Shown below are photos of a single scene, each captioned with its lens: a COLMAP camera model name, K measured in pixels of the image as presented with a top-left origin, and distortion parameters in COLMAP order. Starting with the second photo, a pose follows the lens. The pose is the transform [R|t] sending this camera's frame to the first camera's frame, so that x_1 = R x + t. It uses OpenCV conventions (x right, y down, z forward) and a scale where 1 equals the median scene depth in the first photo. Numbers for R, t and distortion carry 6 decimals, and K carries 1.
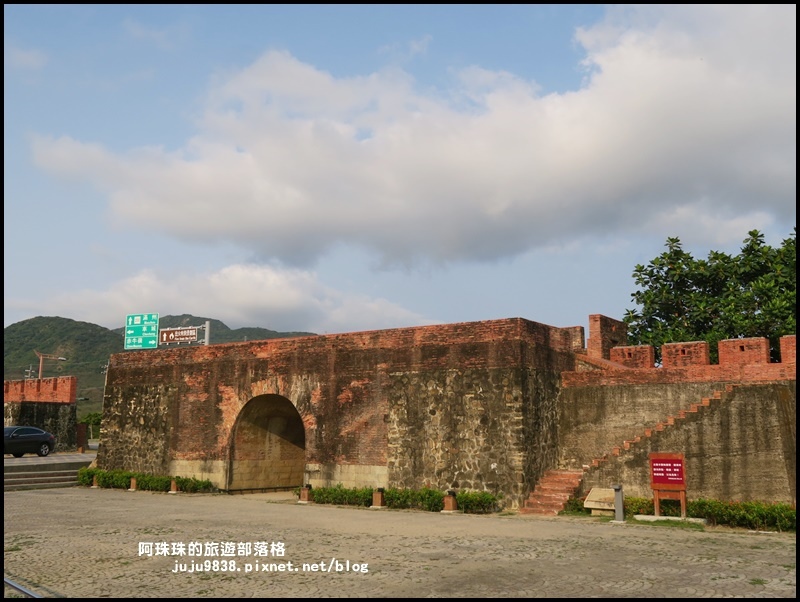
lens RADIAL K [[822.4, 0, 400.0], [0, 822.4, 301.0], [0, 0, 1]] dist [0.011617, 0.001344]
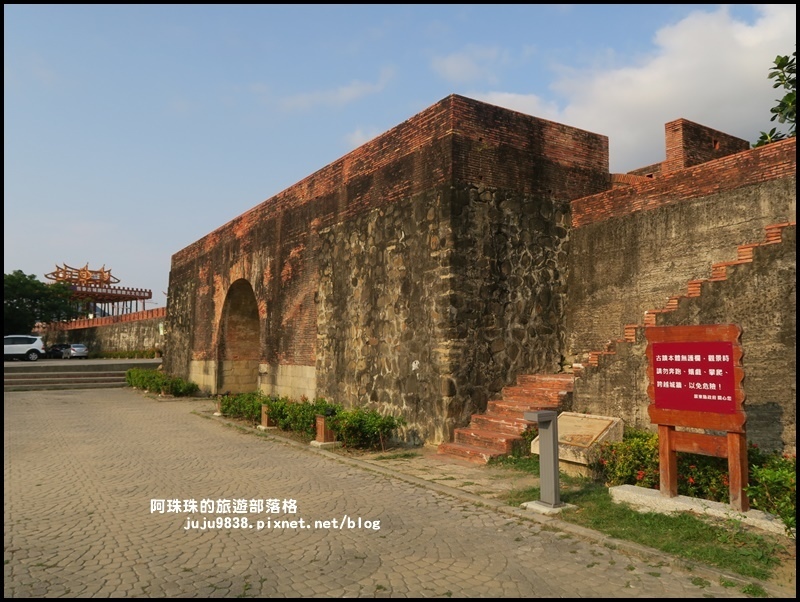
lens RADIAL K [[623.3, 0, 400.0], [0, 623.3, 301.0], [0, 0, 1]] dist [-0.010819, -0.001163]
pose [[0.928982, -0.037110, -0.368259, 0.252613], [0.068411, 0.995034, 0.072305, 0.120593], [0.363747, -0.092363, 0.926907, 0.583404]]
